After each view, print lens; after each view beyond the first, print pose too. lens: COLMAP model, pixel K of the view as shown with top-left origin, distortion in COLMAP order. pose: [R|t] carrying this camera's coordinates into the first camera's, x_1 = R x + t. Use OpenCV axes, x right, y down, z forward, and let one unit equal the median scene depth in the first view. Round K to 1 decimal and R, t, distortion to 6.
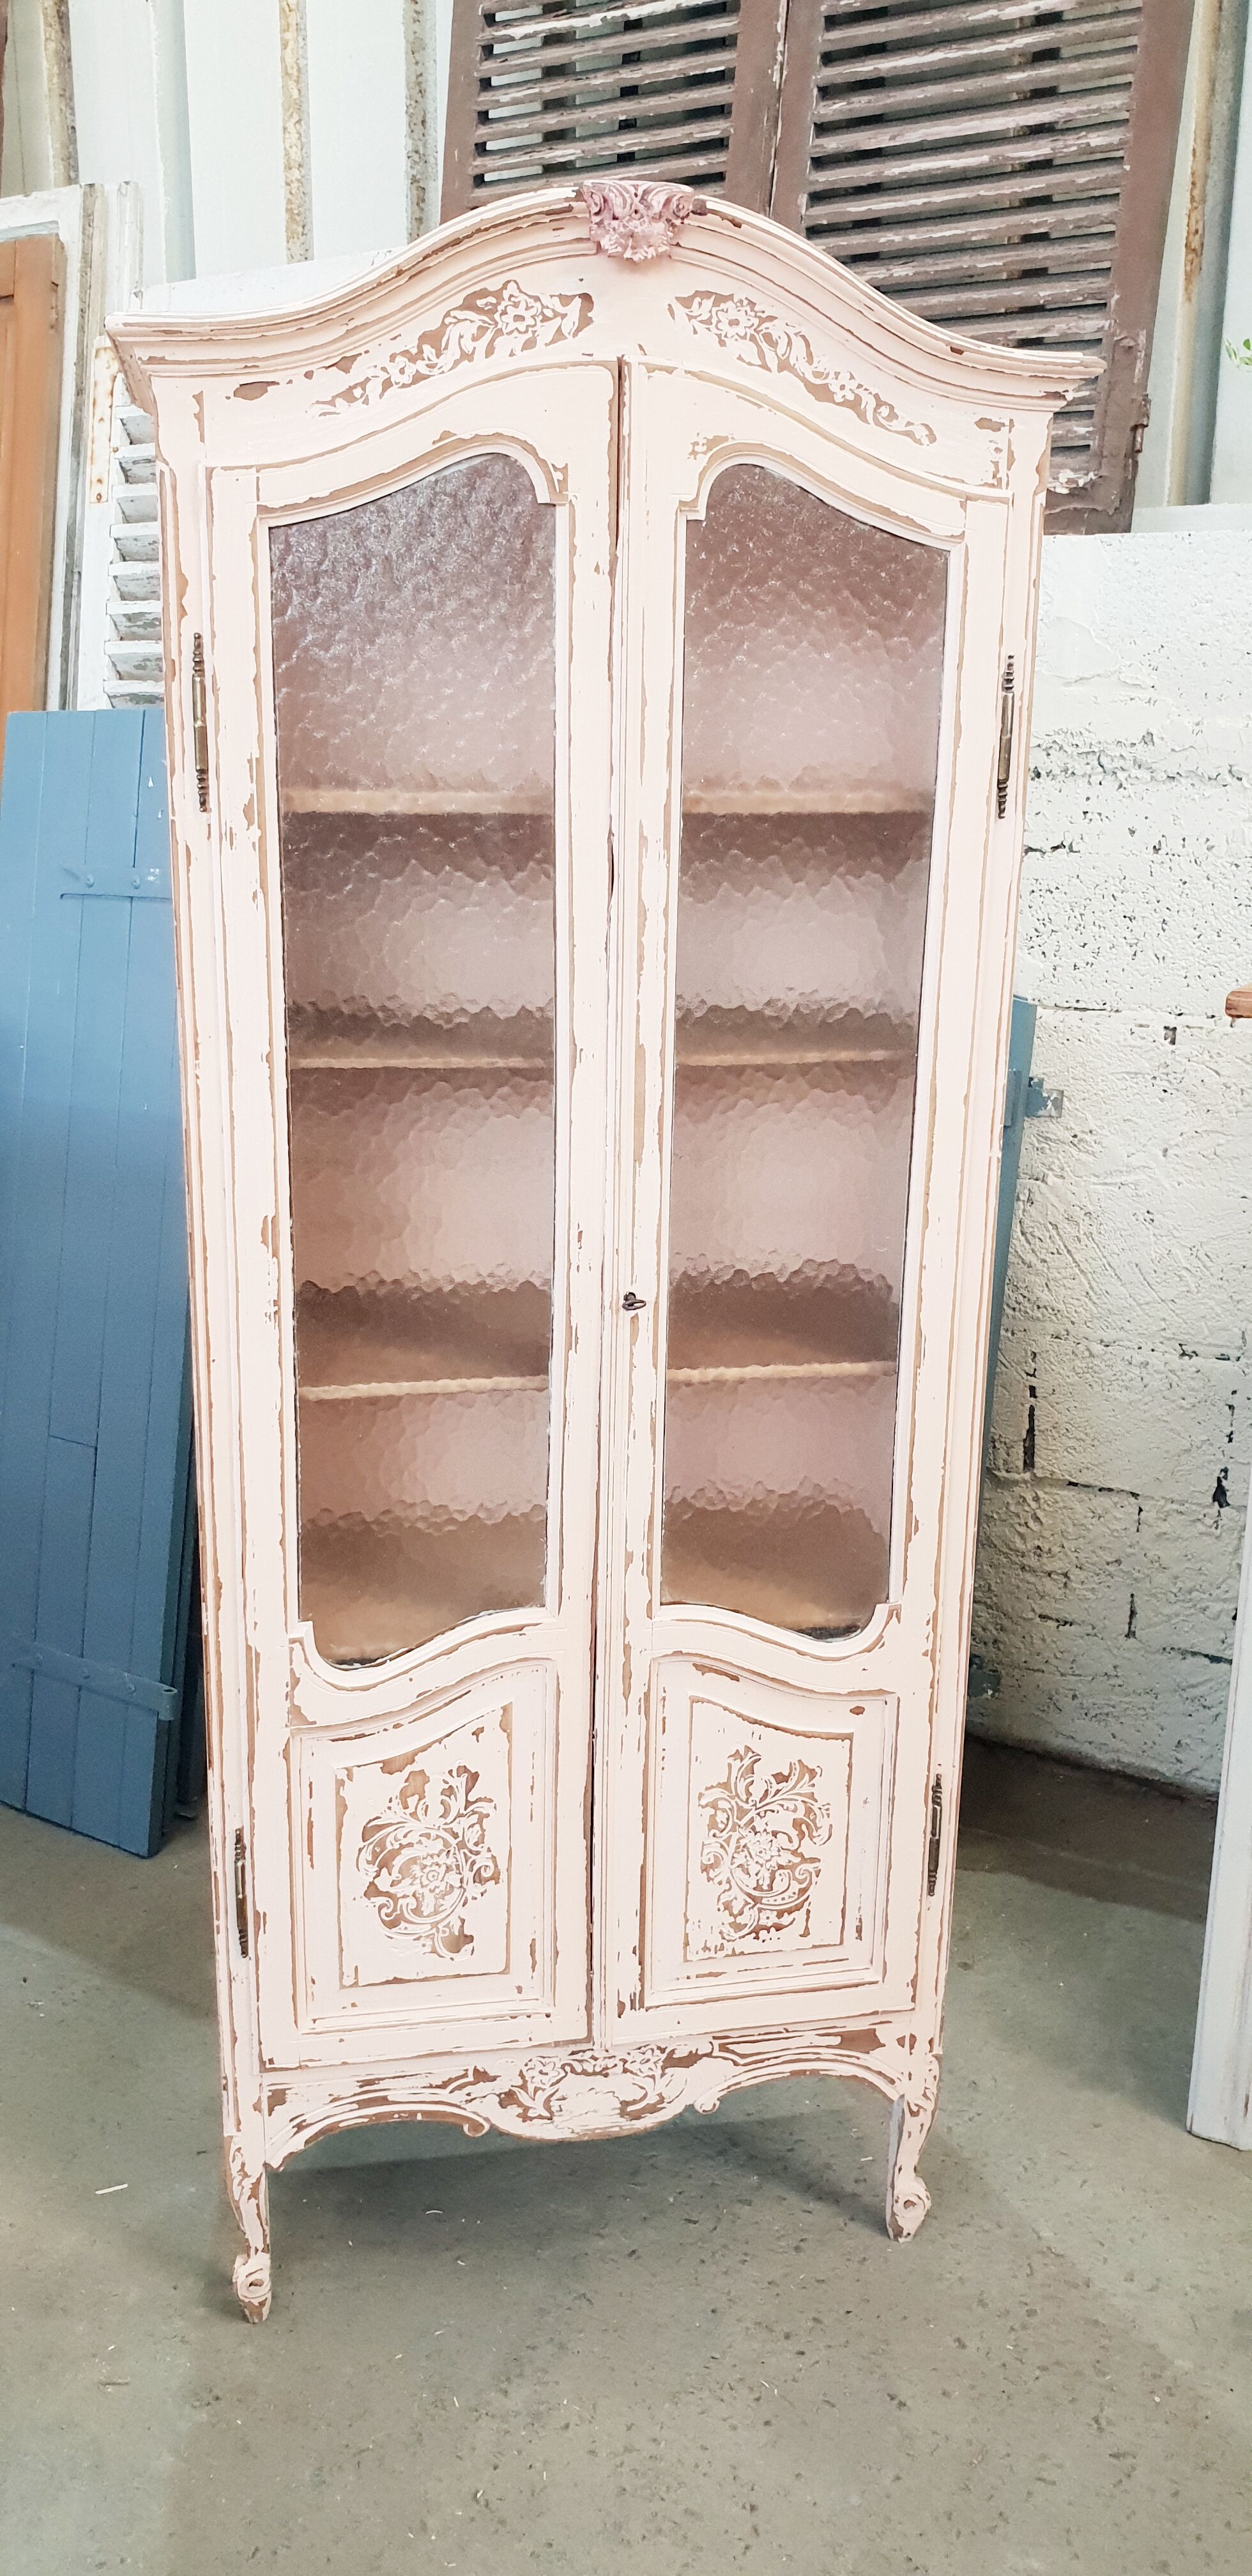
lens RADIAL K [[2020.2, 0, 630.8], [0, 2020.2, 1283.0], [0, 0, 1]] dist [0.015895, 0.008022]
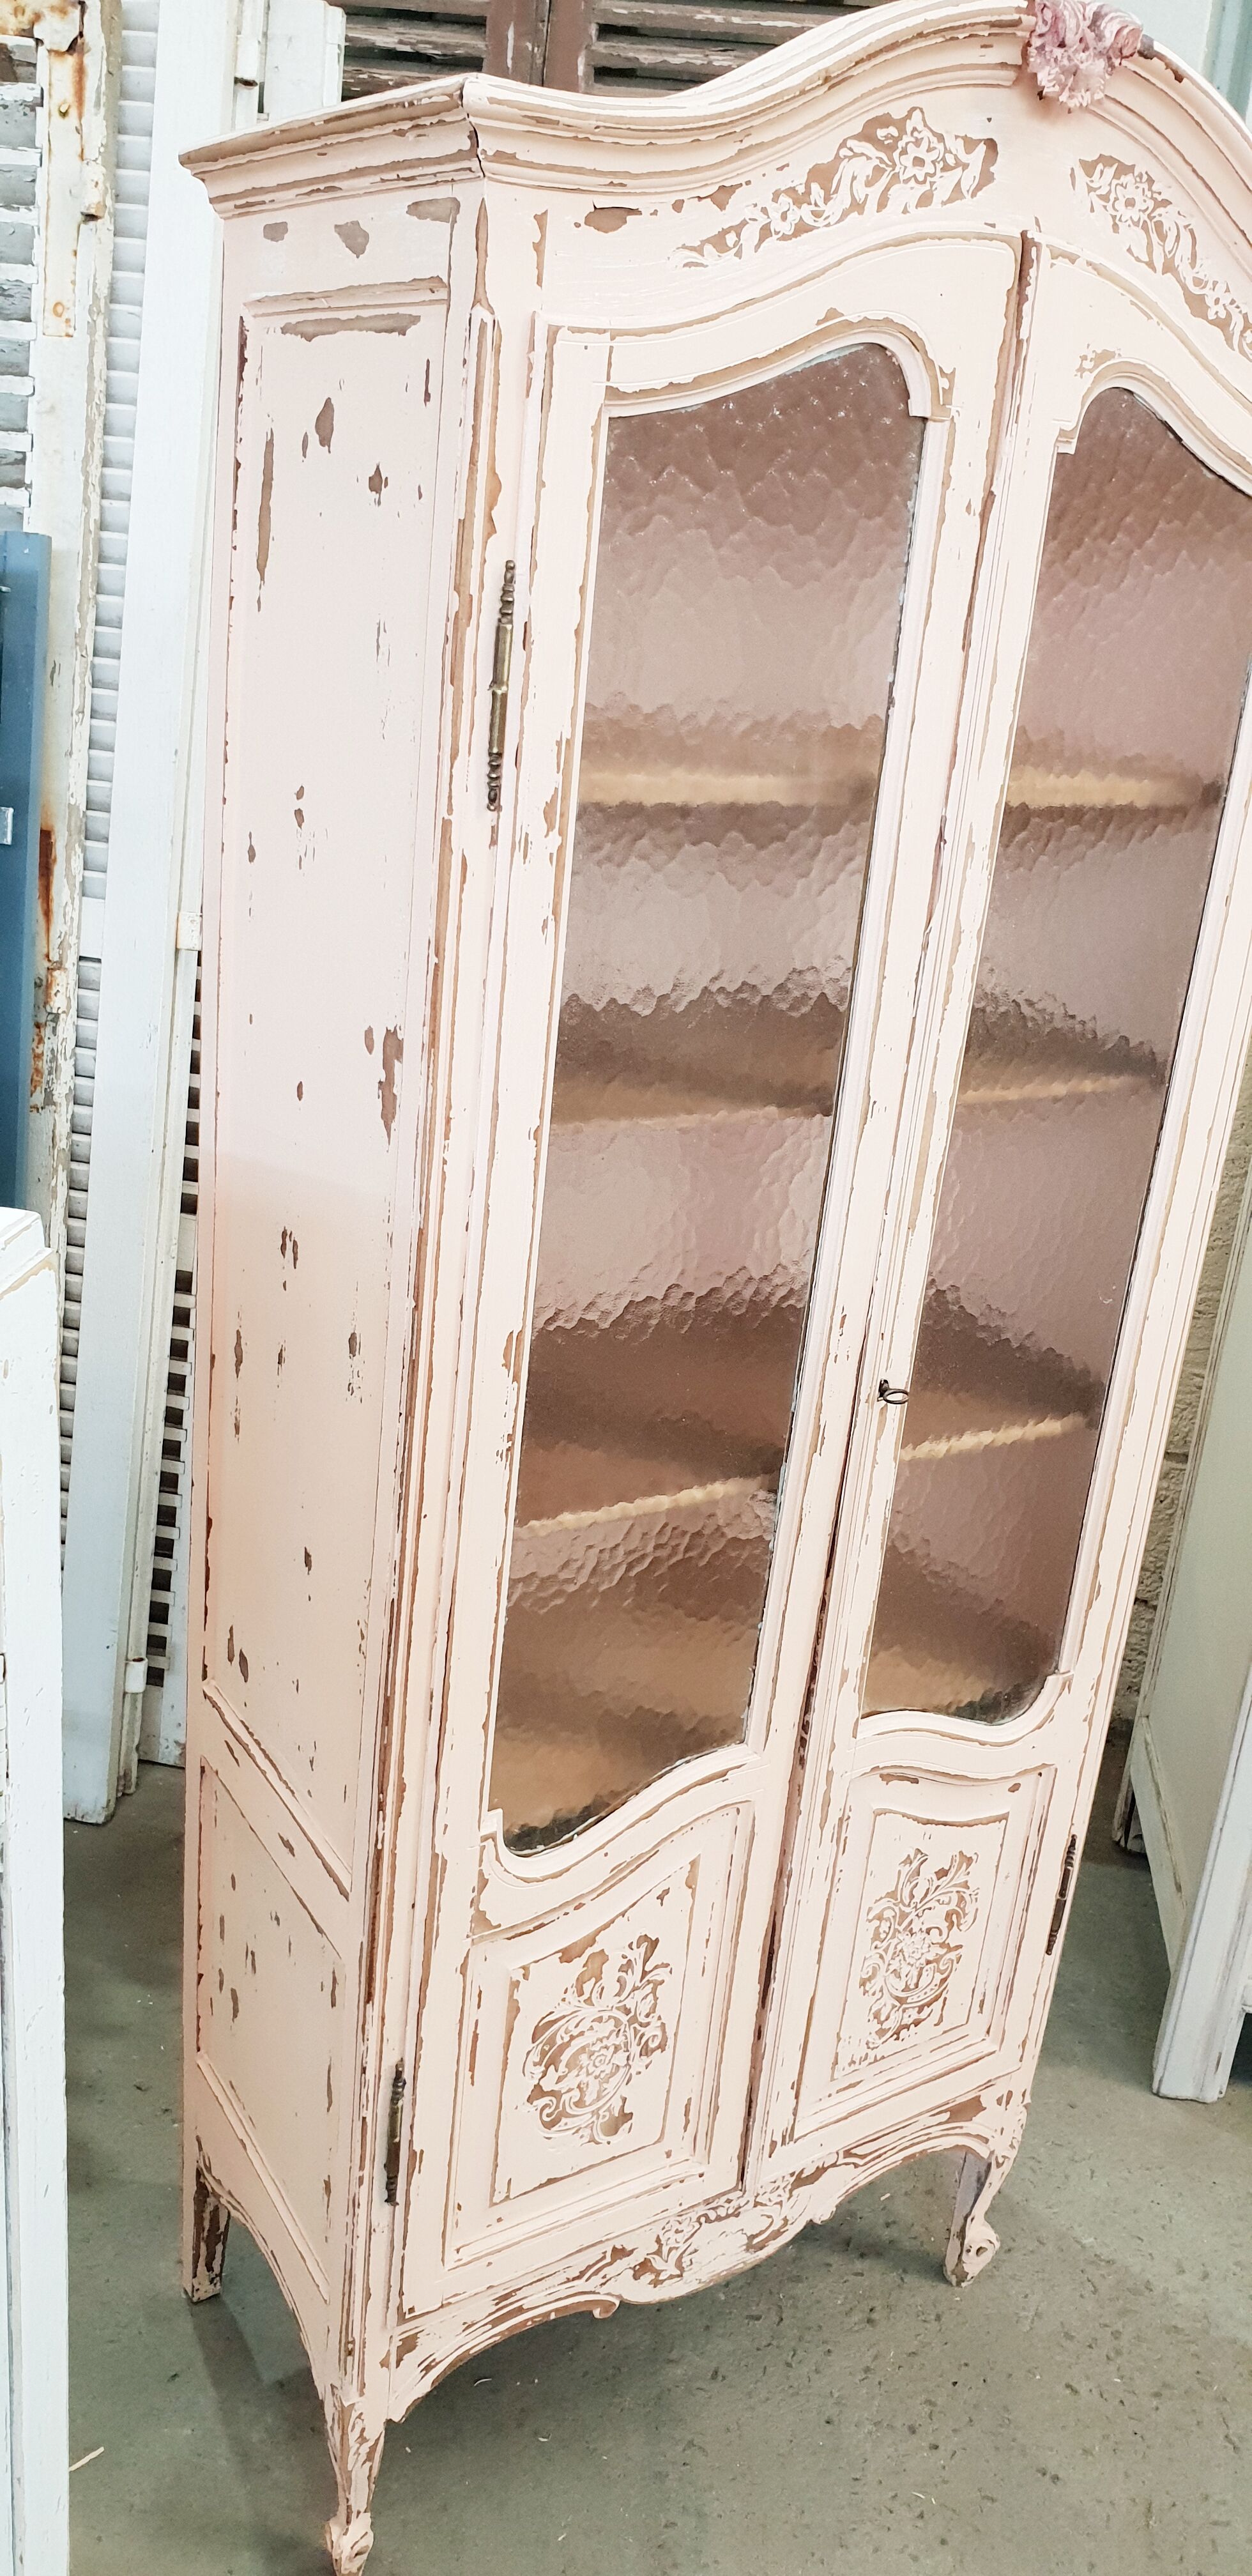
lens RADIAL K [[2020.2, 0, 672.9], [0, 2020.2, 1295.8], [0, 0, 1]] dist [0.015895, 0.008022]
pose [[0.923290, -0.062623, 0.378964, -0.367797], [0.018976, 0.992852, 0.117834, -0.121312], [-0.383635, -0.101604, 0.917879, 0.245152]]
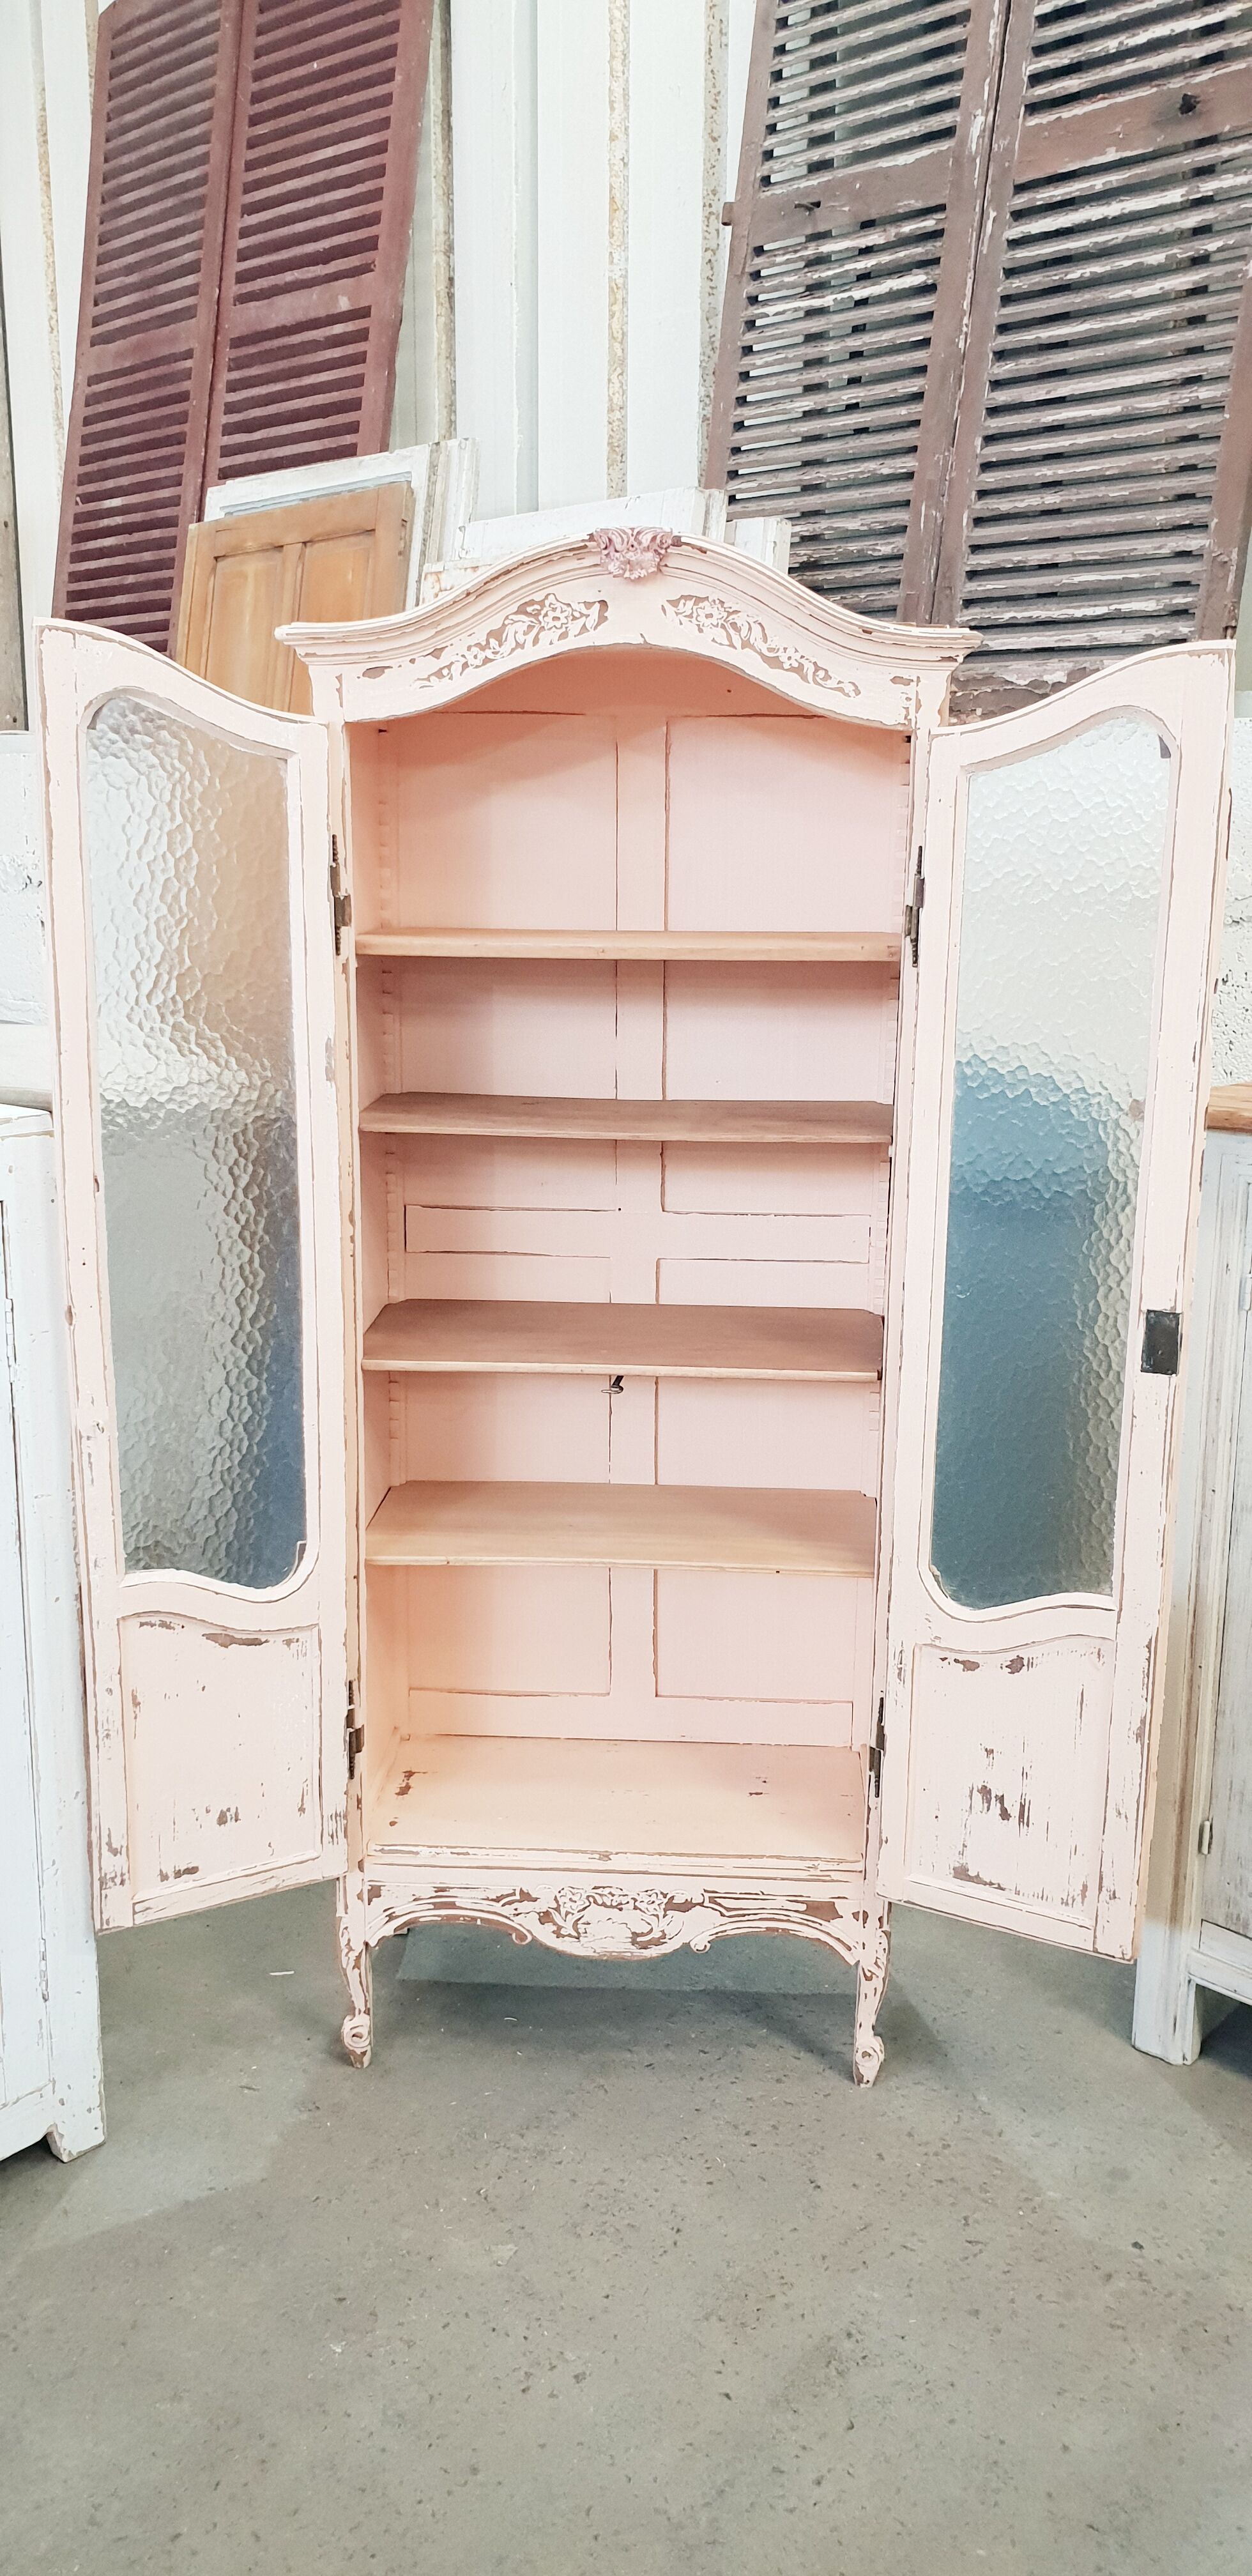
lens RADIAL K [[2020.2, 0, 666.4], [0, 2020.2, 1292.5], [0, 0, 1]] dist [0.015895, 0.008022]
pose [[0.975405, 0.050880, -0.214467, 0.289321], [-0.059757, 0.997595, -0.035108, 0.039846], [0.212165, 0.047061, 0.976100, -0.299610]]
